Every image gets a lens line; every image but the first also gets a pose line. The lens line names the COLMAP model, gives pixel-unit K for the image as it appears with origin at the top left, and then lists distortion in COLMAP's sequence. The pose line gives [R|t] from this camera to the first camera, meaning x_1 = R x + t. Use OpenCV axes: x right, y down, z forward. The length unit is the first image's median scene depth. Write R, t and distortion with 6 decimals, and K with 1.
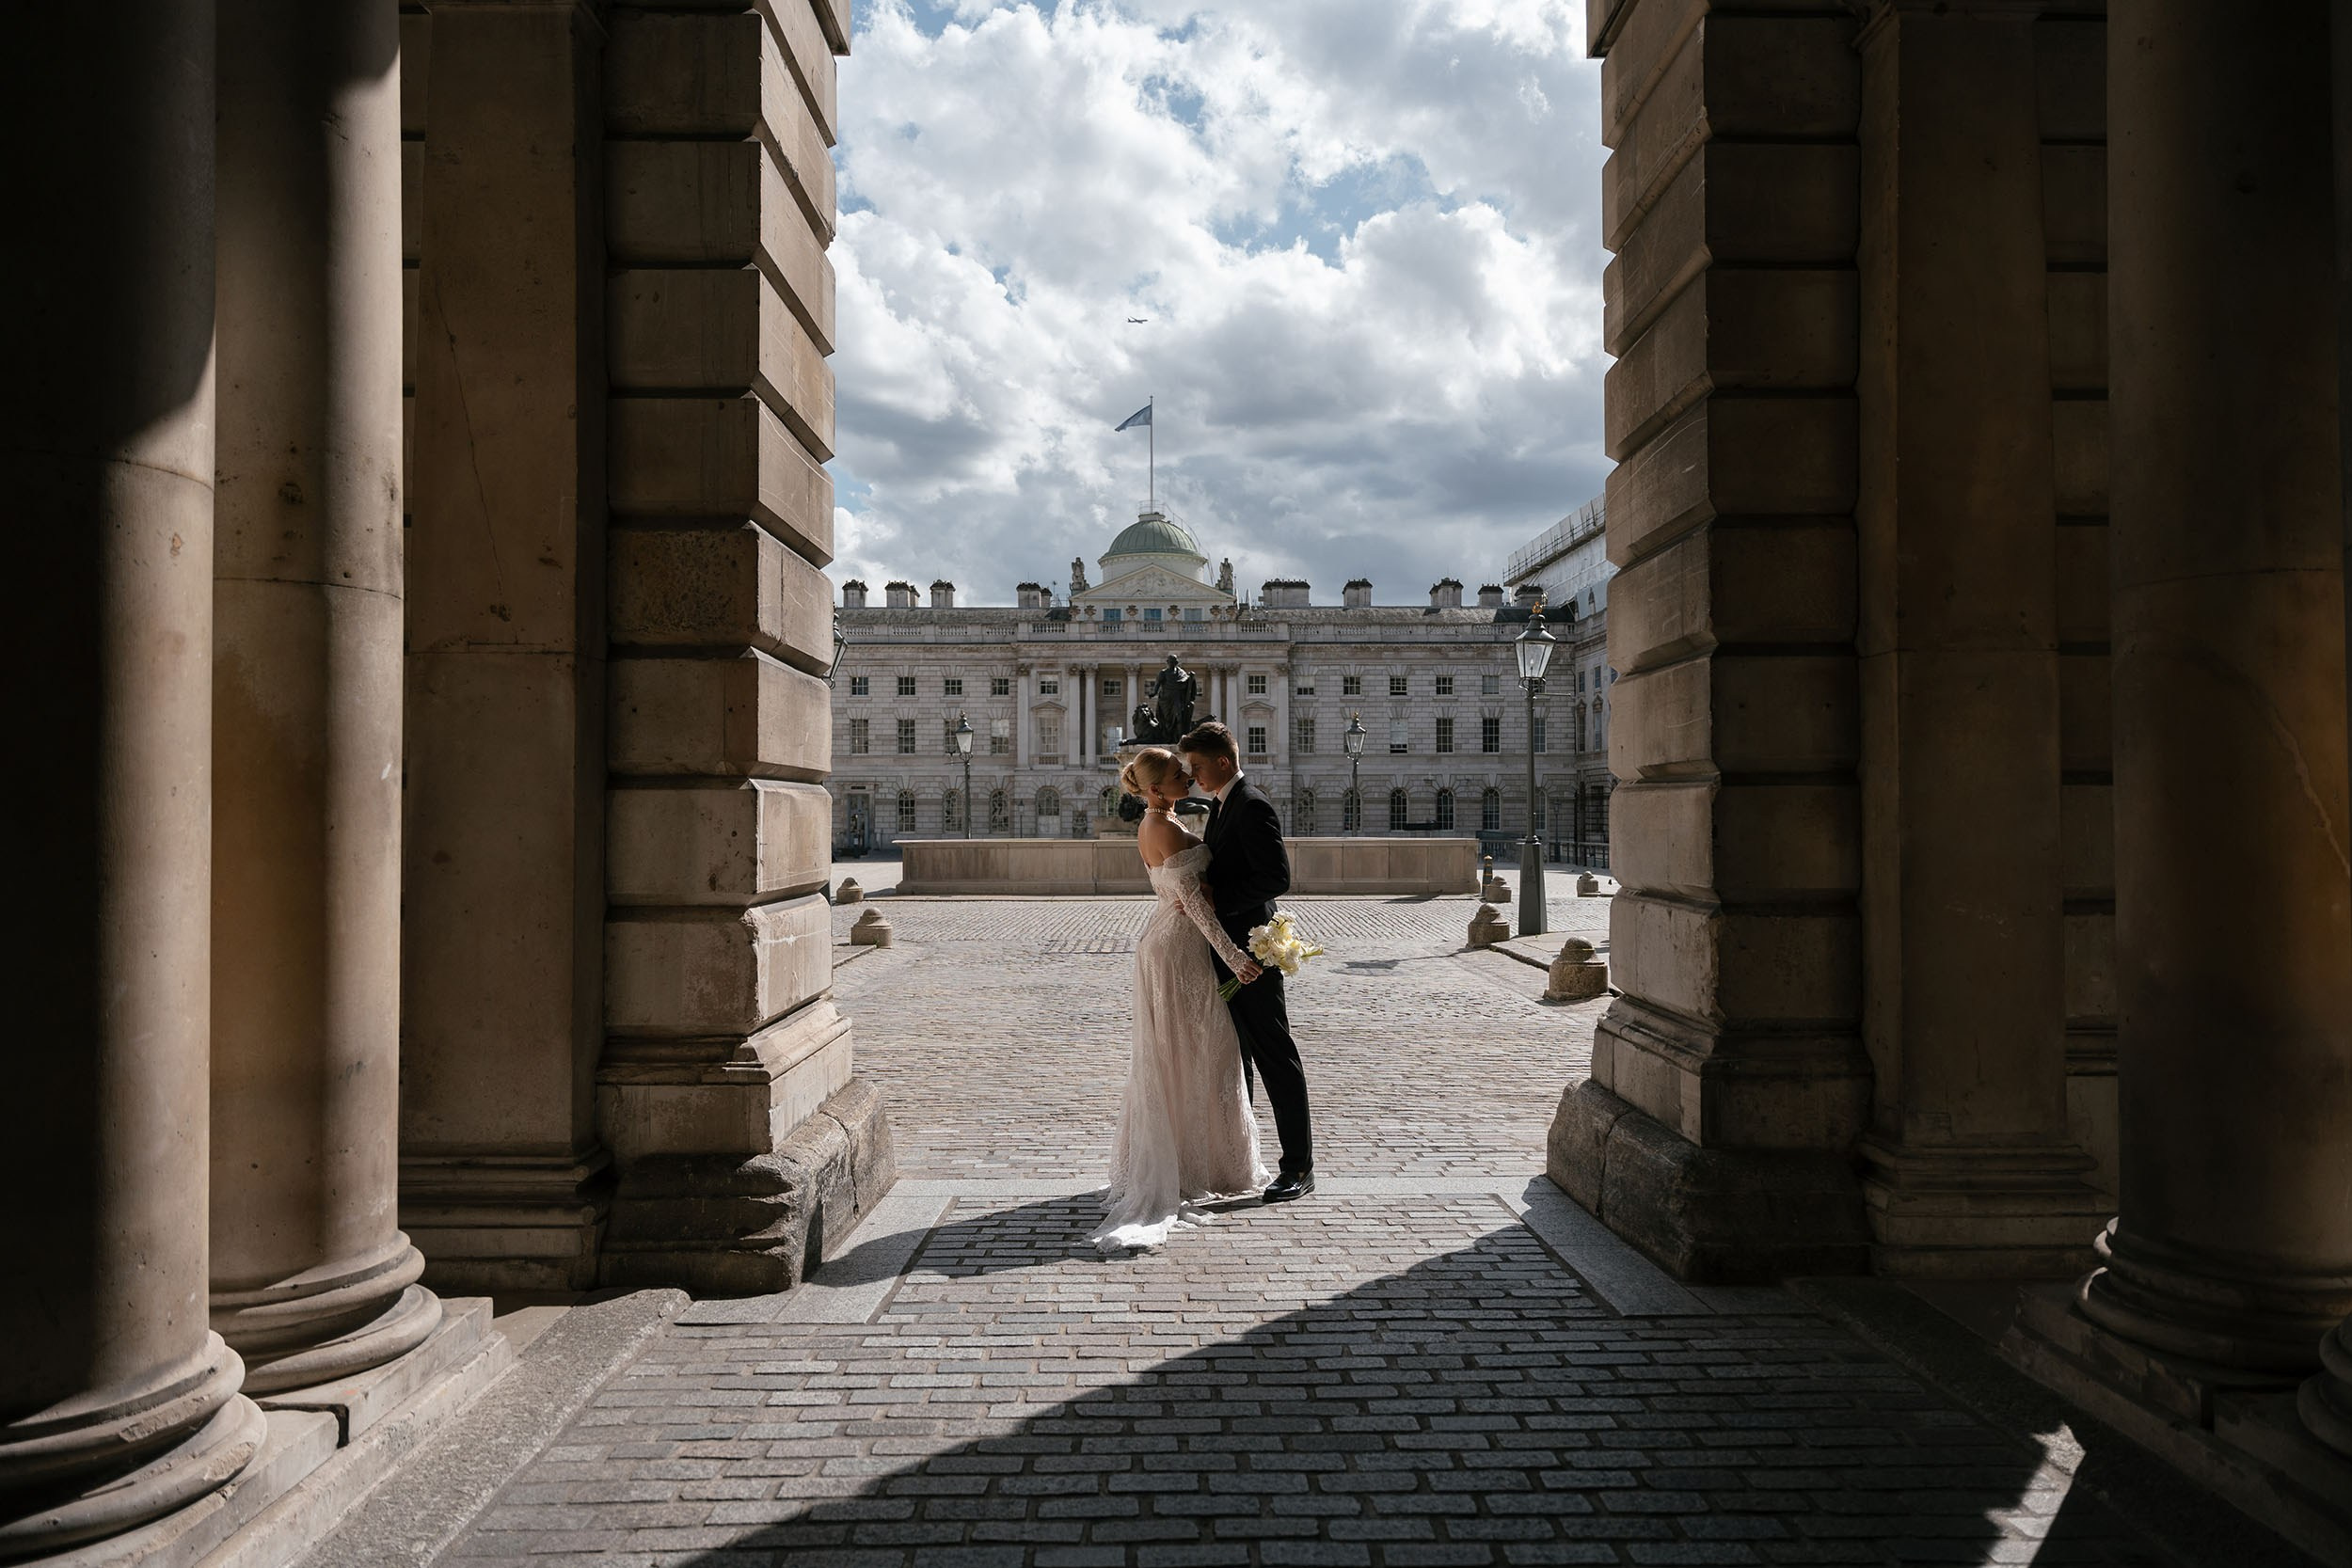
lens RADIAL K [[1579.1, 0, 1181.1], [0, 1579.1, 787.2], [0, 0, 1]] dist [-0.015531, -0.001721]
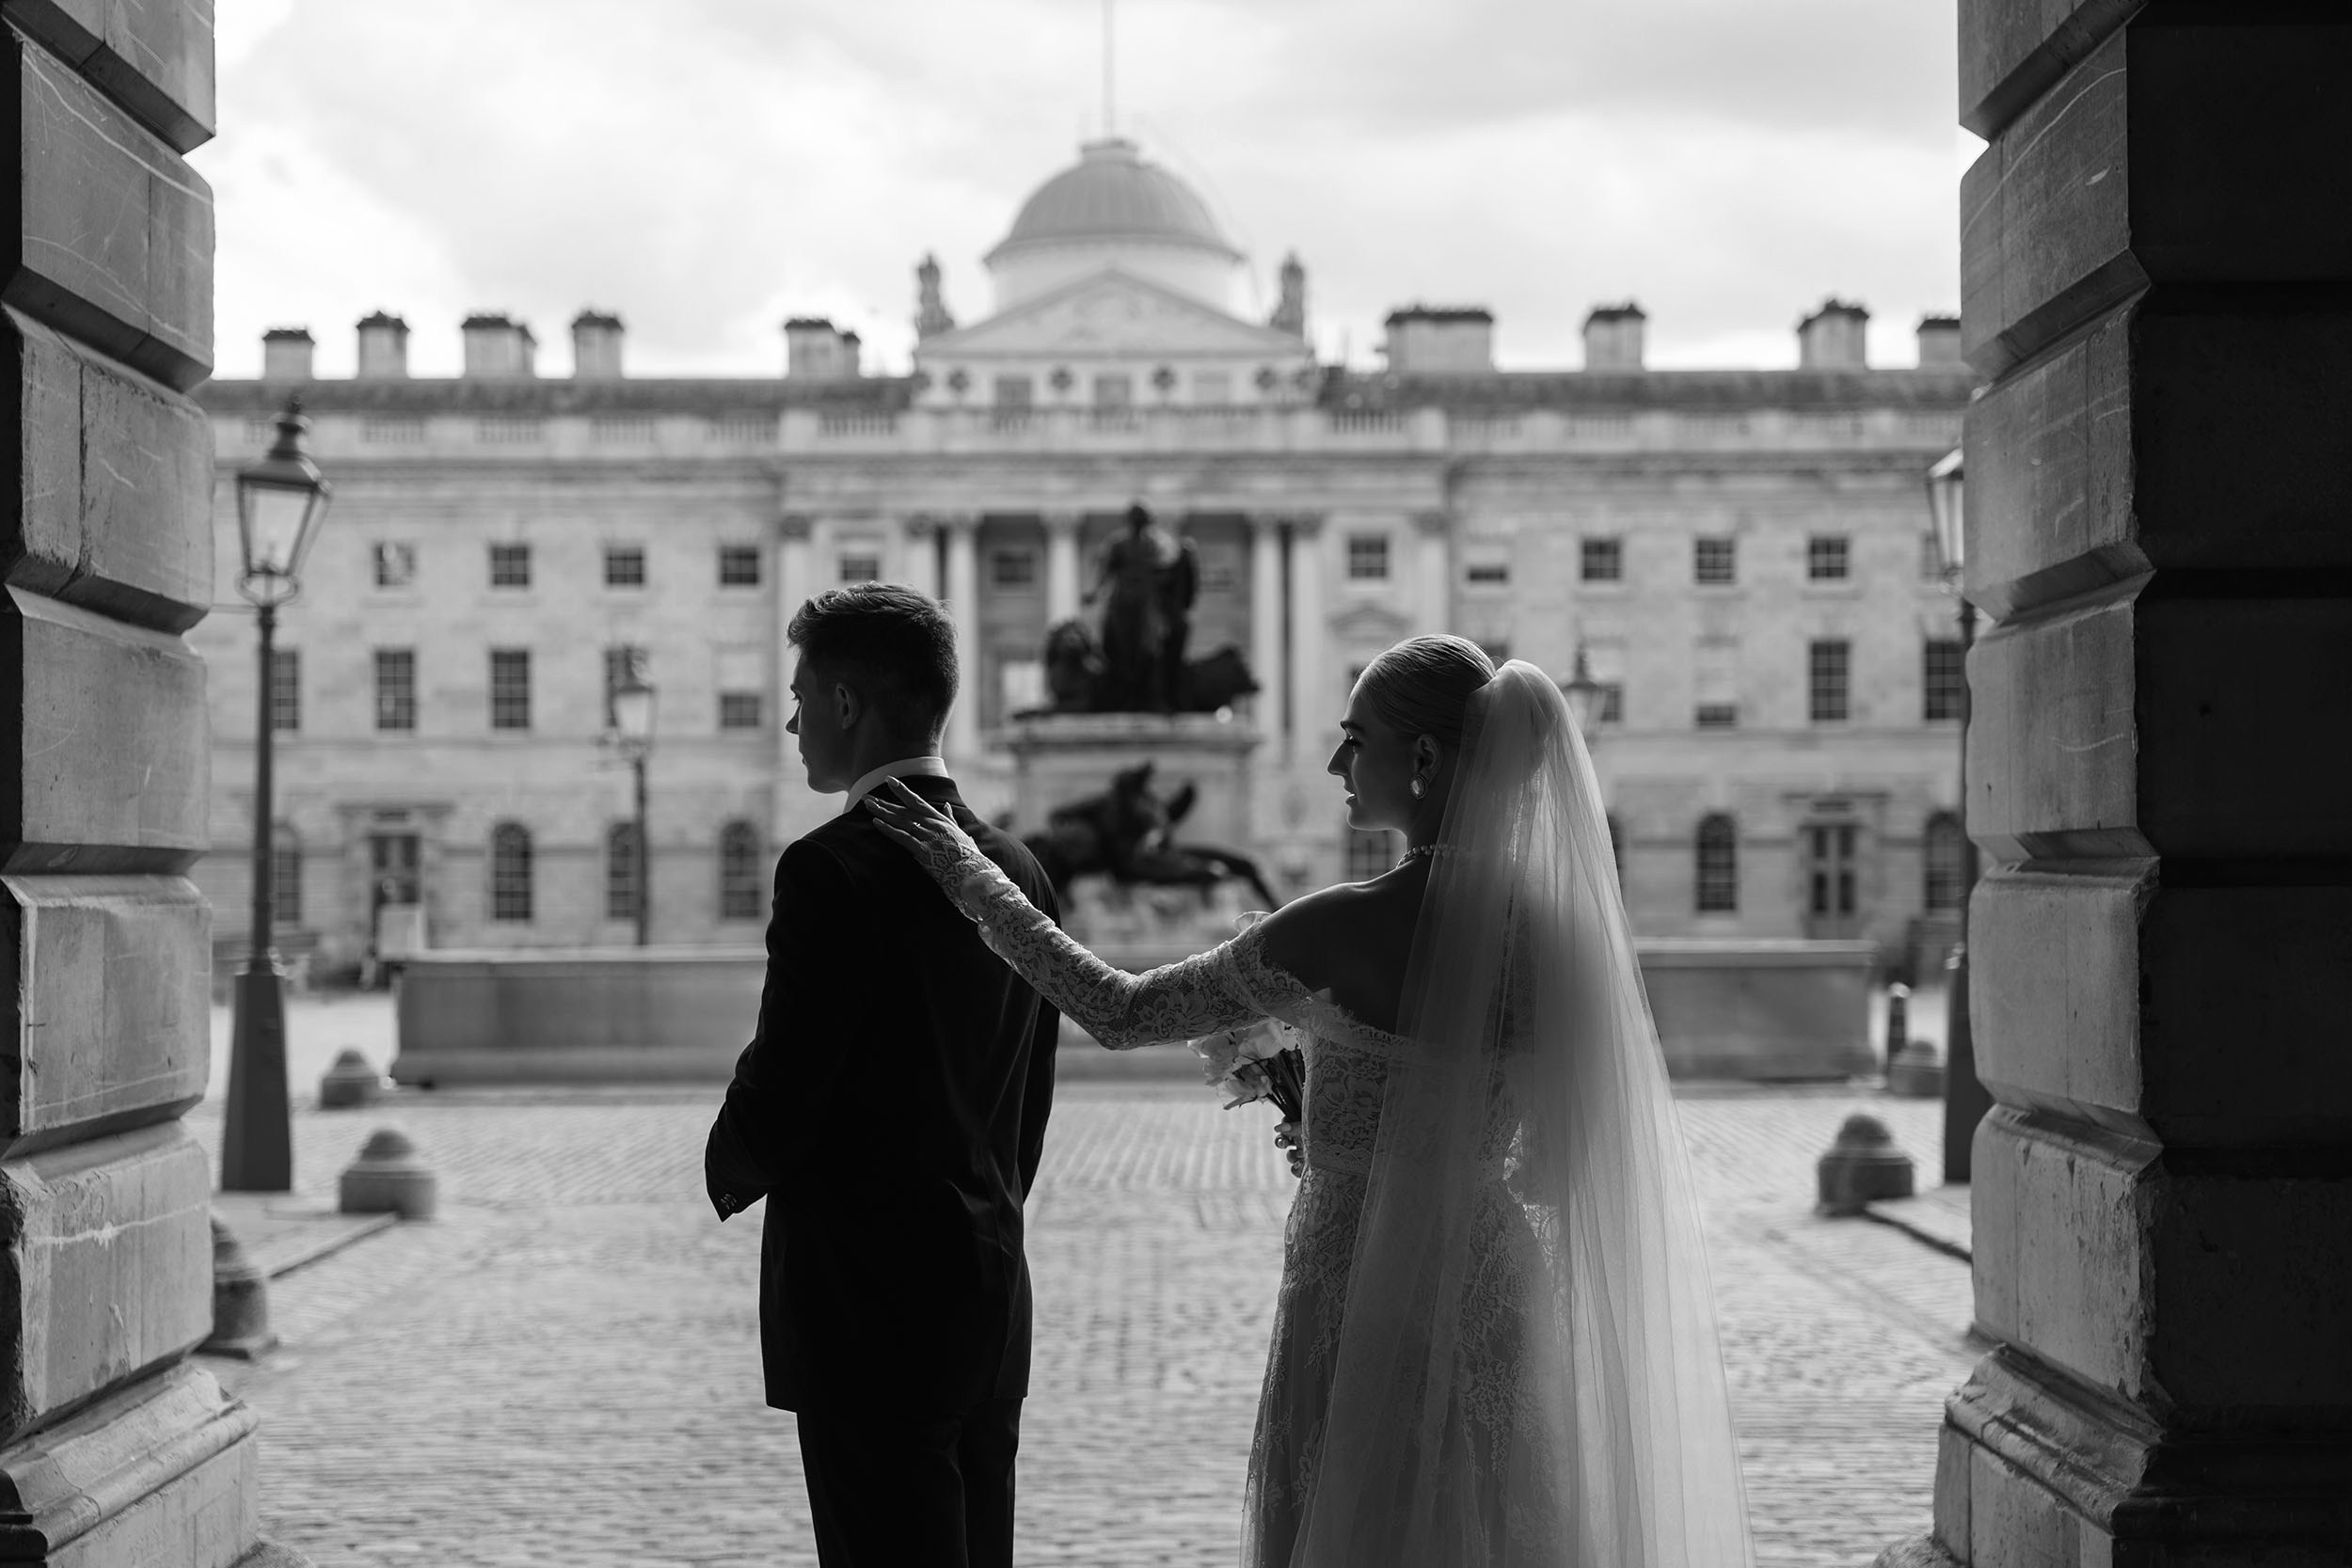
lens RADIAL K [[3880.8, 0, 1176.0], [0, 3880.8, 784.0], [0, 0, 1]] dist [0.047065, -0.008720]
pose [[0.999979, -0.004369, -0.004816, 0.029191], [0.004338, 0.999971, -0.006326, -0.010675], [0.004843, 0.006305, 0.999968, -0.049254]]
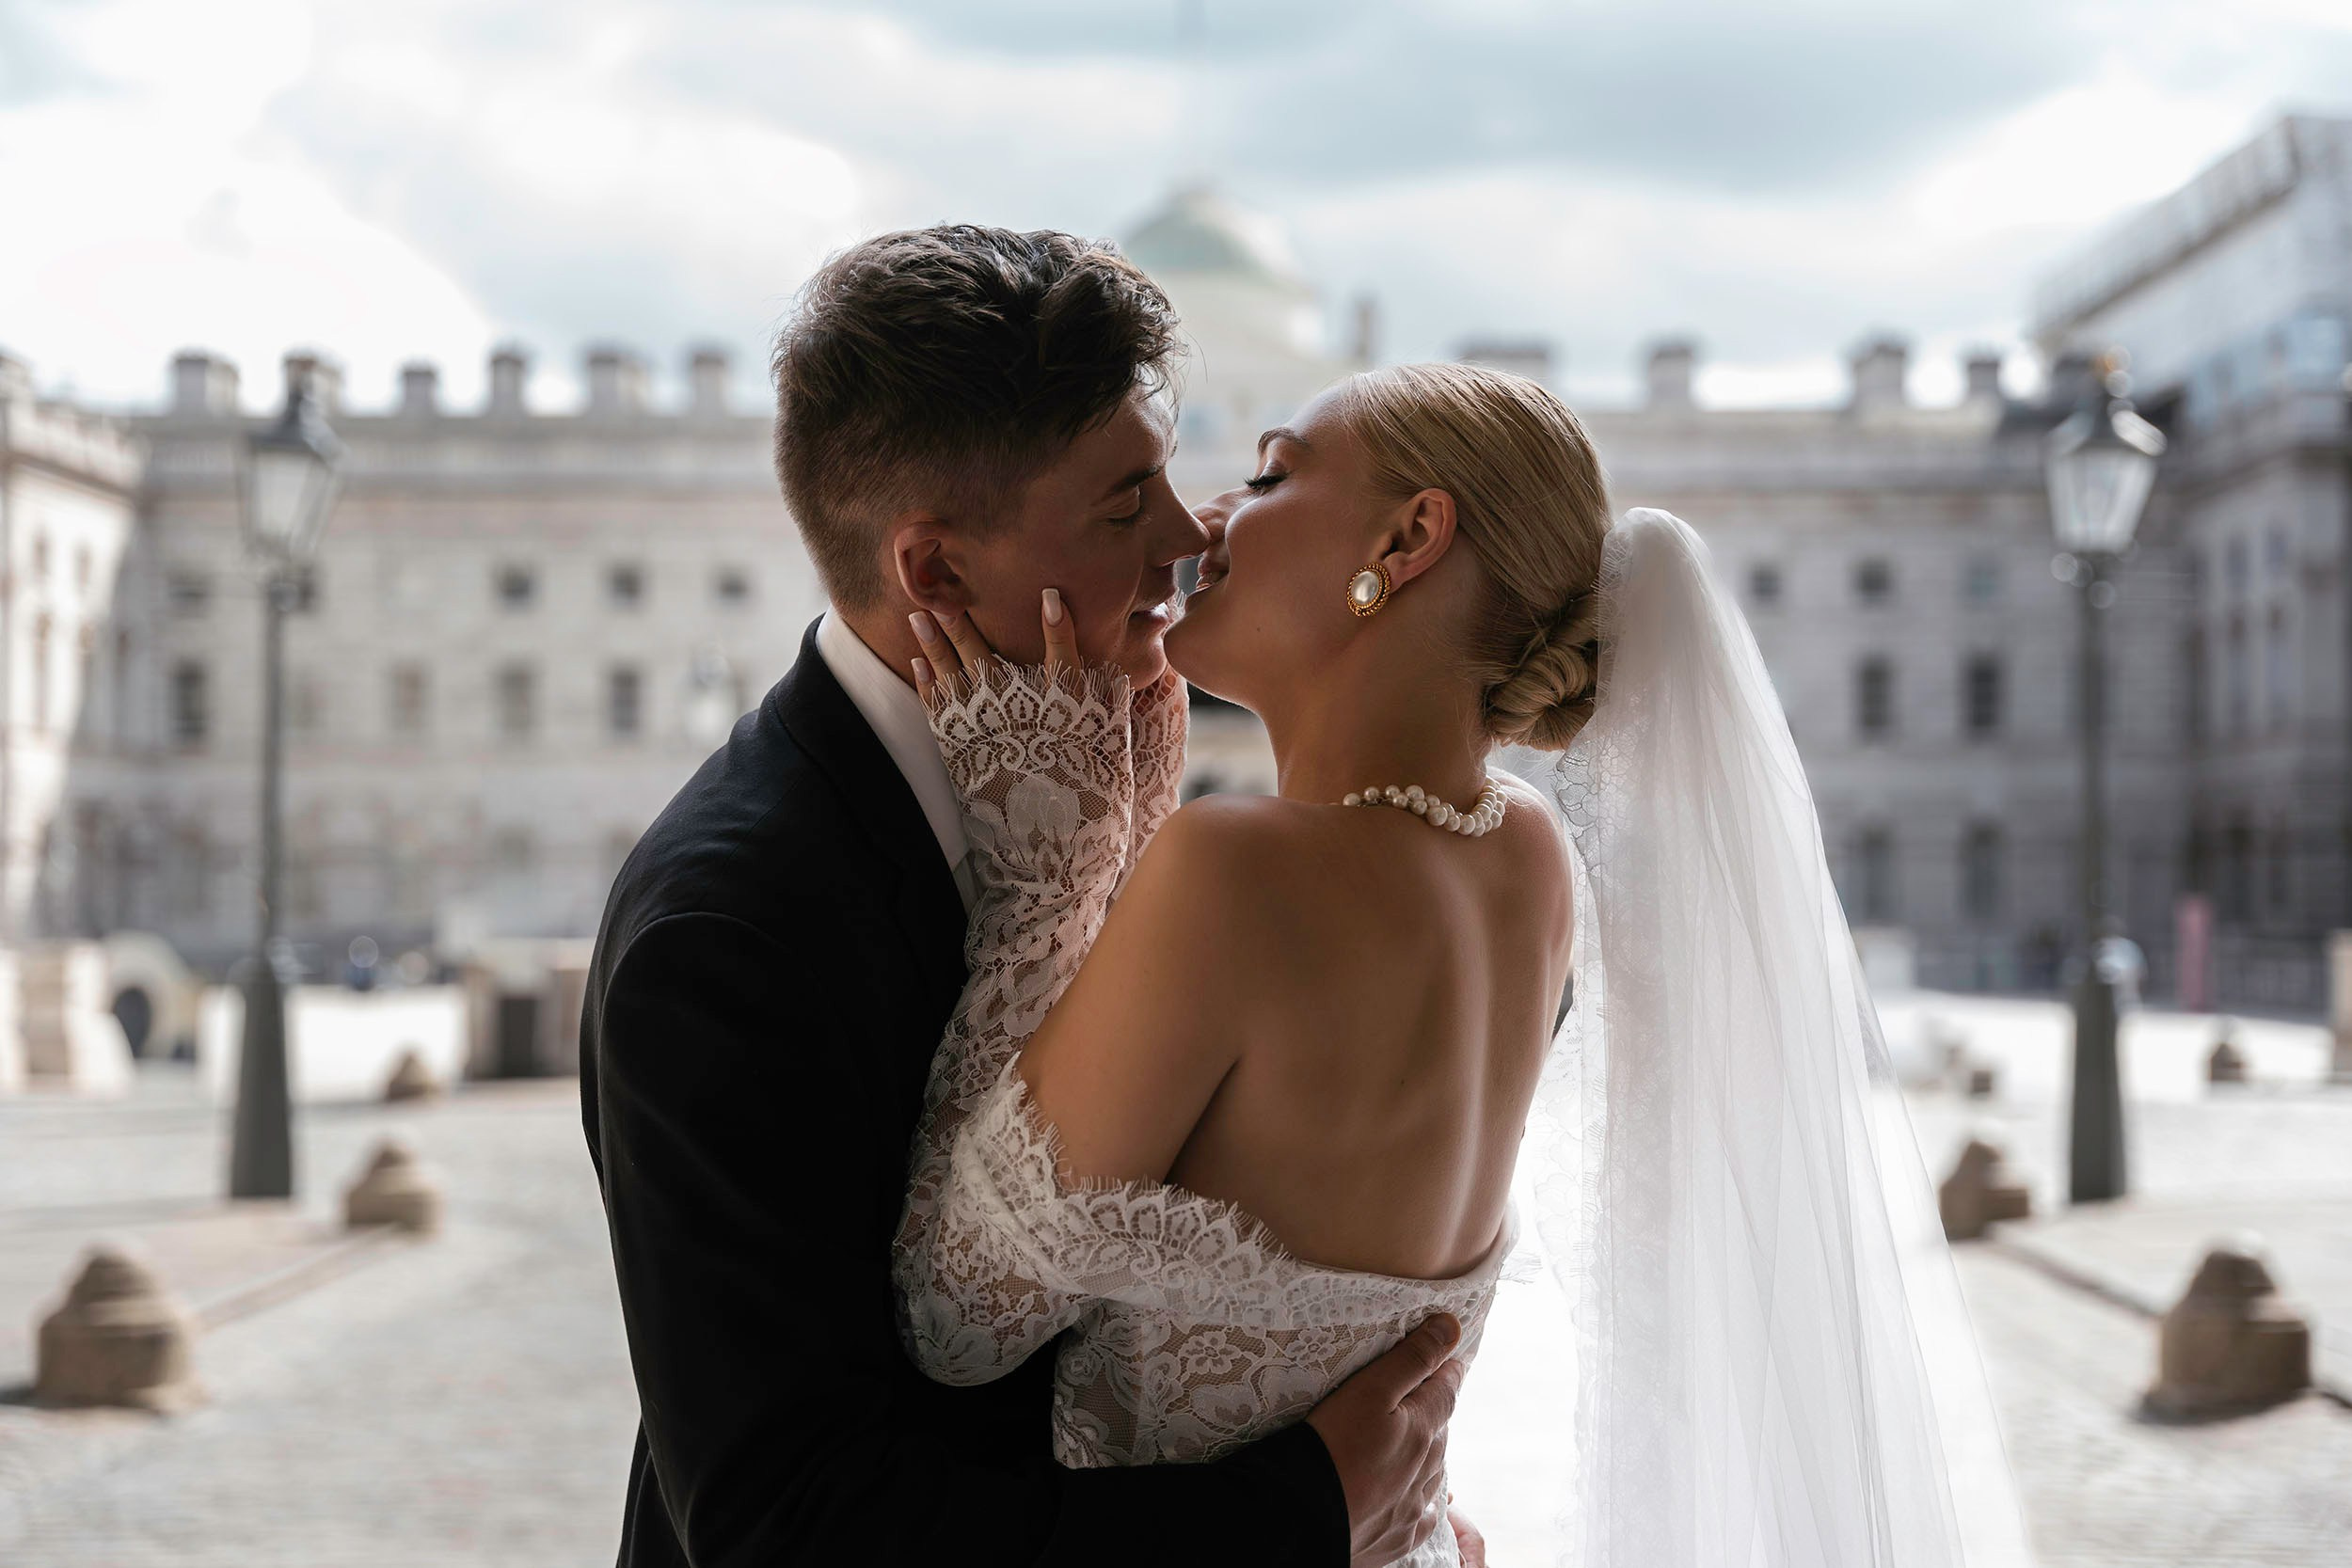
lens RADIAL K [[3599.3, 0, 1219.4], [0, 3599.3, 787.6], [0, 0, 1]] dist [0.041037, 0.087454]
pose [[0.999888, -0.001014, -0.014957, 0.033839], [0.000881, 0.999960, -0.008845, -0.002002], [0.014965, 0.008831, 0.999849, 0.188509]]
